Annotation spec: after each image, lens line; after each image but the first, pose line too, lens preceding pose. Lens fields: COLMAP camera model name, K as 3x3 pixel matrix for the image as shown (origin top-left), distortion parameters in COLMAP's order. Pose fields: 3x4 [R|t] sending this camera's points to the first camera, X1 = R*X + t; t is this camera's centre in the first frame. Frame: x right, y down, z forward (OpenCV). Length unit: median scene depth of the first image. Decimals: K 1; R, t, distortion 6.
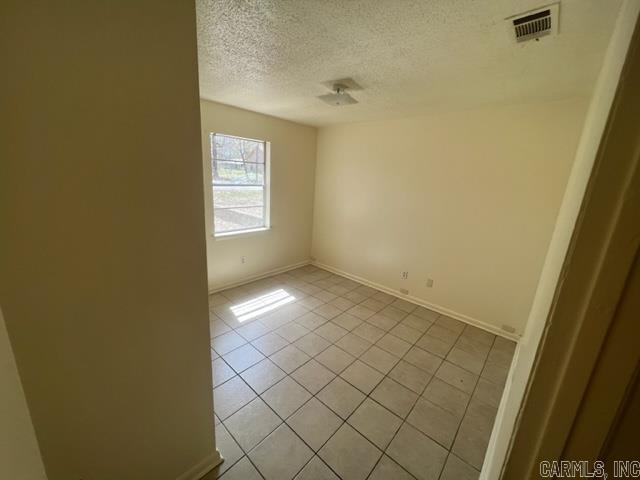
lens RADIAL K [[255.7, 0, 320.0], [0, 255.7, 240.0], [0, 0, 1]] dist [0.002584, 0.000326]
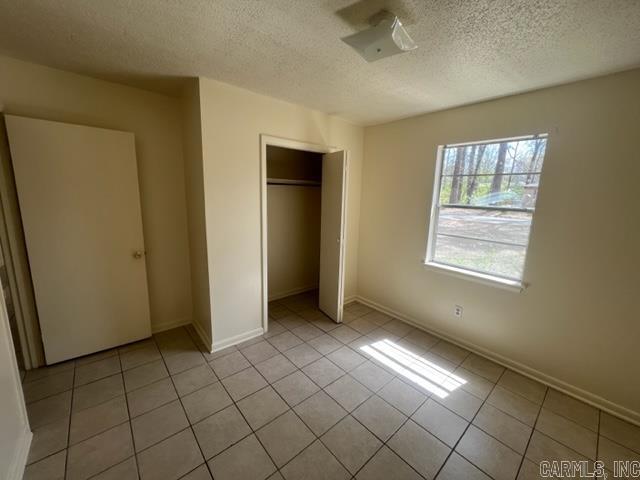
lens RADIAL K [[255.7, 0, 320.0], [0, 255.7, 240.0], [0, 0, 1]] dist [0.002584, 0.000326]
pose [[-0.112212, 0.123738, -0.985950, 0.449107], [-0.276155, 0.949247, 0.150561, -0.116976], [0.954540, 0.289170, -0.072346, 0.658329]]
